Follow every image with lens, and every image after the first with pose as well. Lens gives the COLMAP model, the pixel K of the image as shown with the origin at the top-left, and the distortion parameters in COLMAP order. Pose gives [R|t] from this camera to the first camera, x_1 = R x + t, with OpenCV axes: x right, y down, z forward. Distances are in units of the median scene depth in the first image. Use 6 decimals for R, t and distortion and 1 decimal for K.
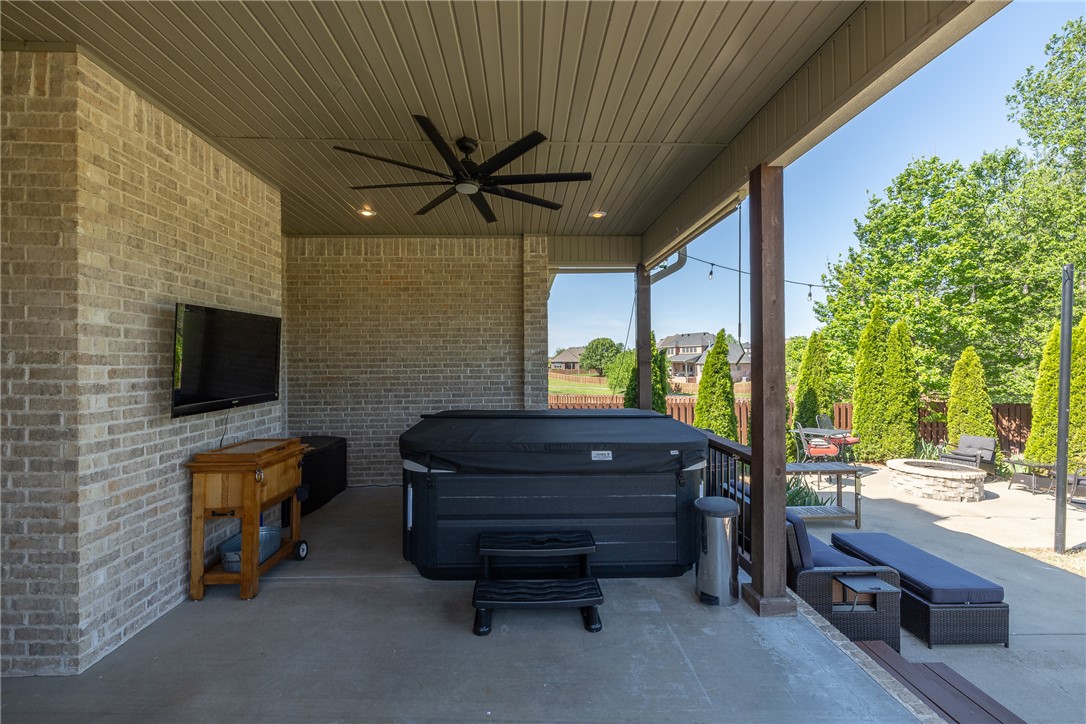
lens RADIAL K [[454.1, 0, 541.8], [0, 454.1, 358.6], [0, 0, 1]] dist [0.000364, 0.000378]
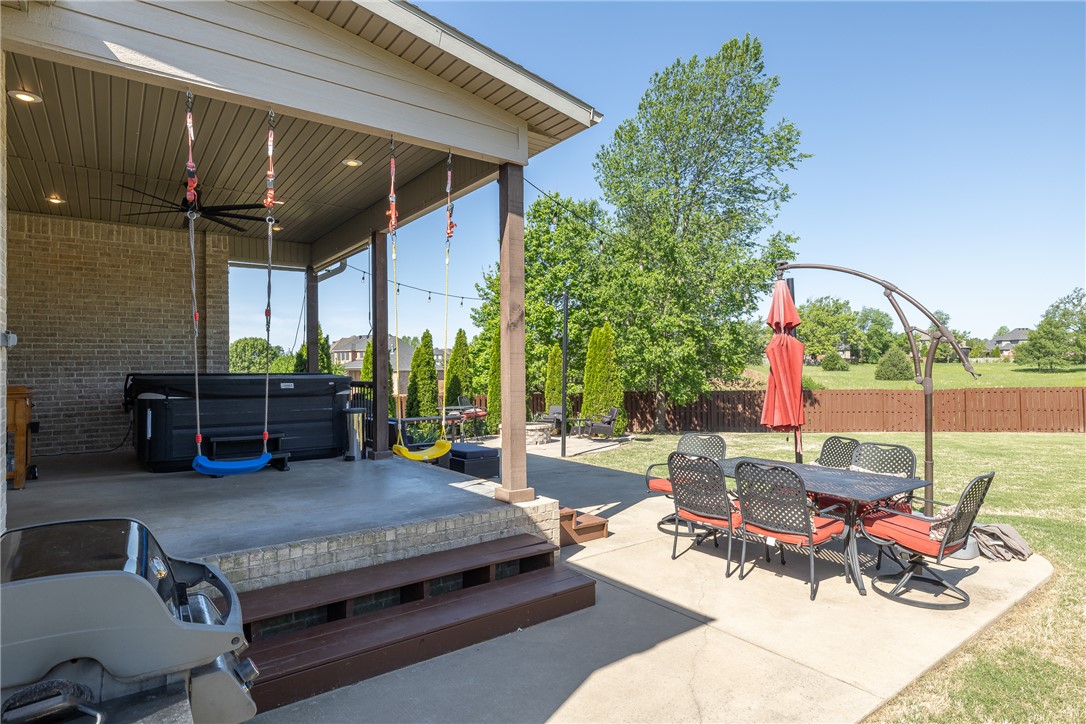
lens RADIAL K [[580.4, 0, 538.4], [0, 580.4, 362.6], [0, 0, 1]] dist [-0.001993, 0.000321]
pose [[0.828007, 0.002665, 0.560711, -0.167988], [0.002543, 0.999961, -0.008507, 0.081273], [-0.560712, 0.008470, 0.827968, -0.725949]]
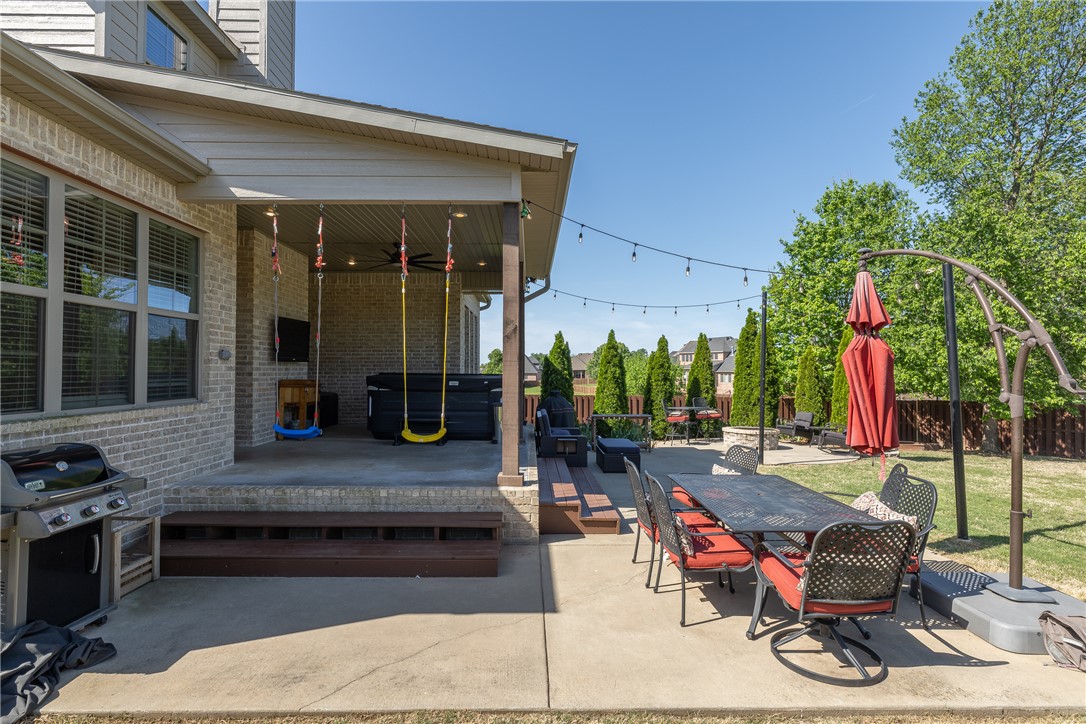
lens RADIAL K [[543.8, 0, 543.0], [0, 543.8, 362.0], [0, 0, 1]] dist [-0.004944, -0.000865]
pose [[0.999822, 0.007373, -0.017357, 0.343595], [-0.007543, 0.999924, -0.009739, 0.070696], [0.017284, 0.009868, 0.999802, -0.947011]]
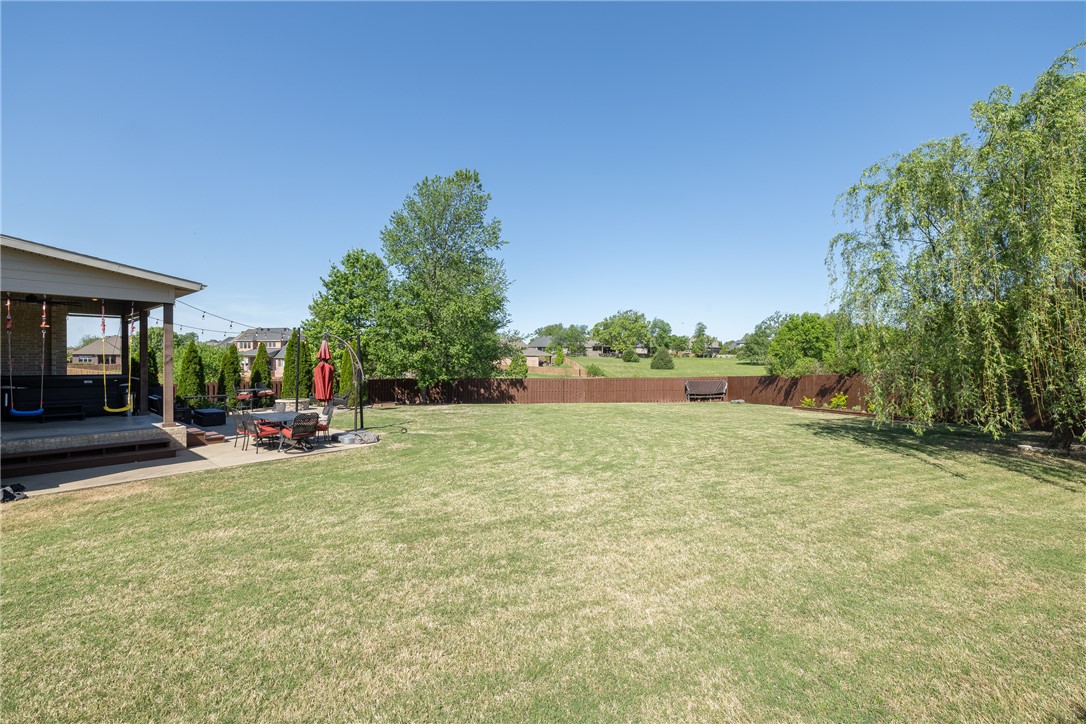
lens RADIAL K [[454.1, 0, 541.8], [0, 454.1, 358.6], [0, 0, 1]] dist [0.000364, 0.000378]
pose [[0.680277, 0.006153, 0.732929, -0.036578], [-0.014614, 0.999880, 0.005170, -0.025348], [-0.732809, -0.014228, 0.680285, -2.285722]]
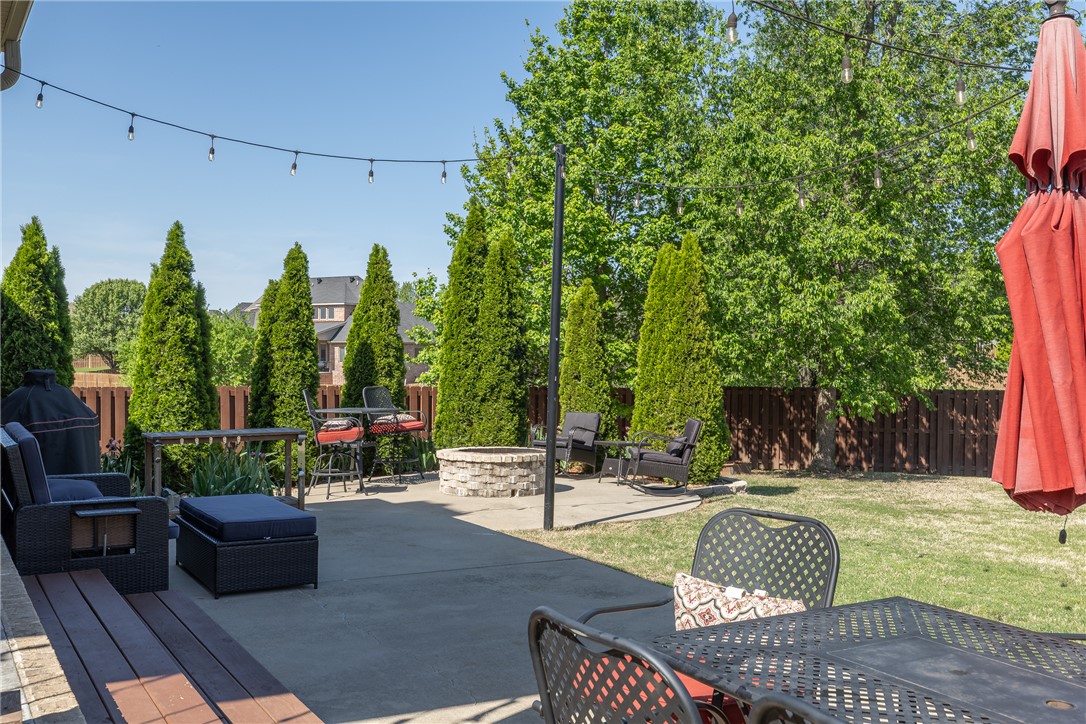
lens RADIAL K [[1043.4, 0, 534.5], [0, 1043.4, 372.6], [0, 0, 1]] dist [-0.002626, -0.001066]
pose [[0.879692, -0.000267, 0.475545, 0.277159], [-0.015692, 0.999439, 0.029589, 0.108789], [-0.475286, -0.033492, 0.879194, -0.465117]]
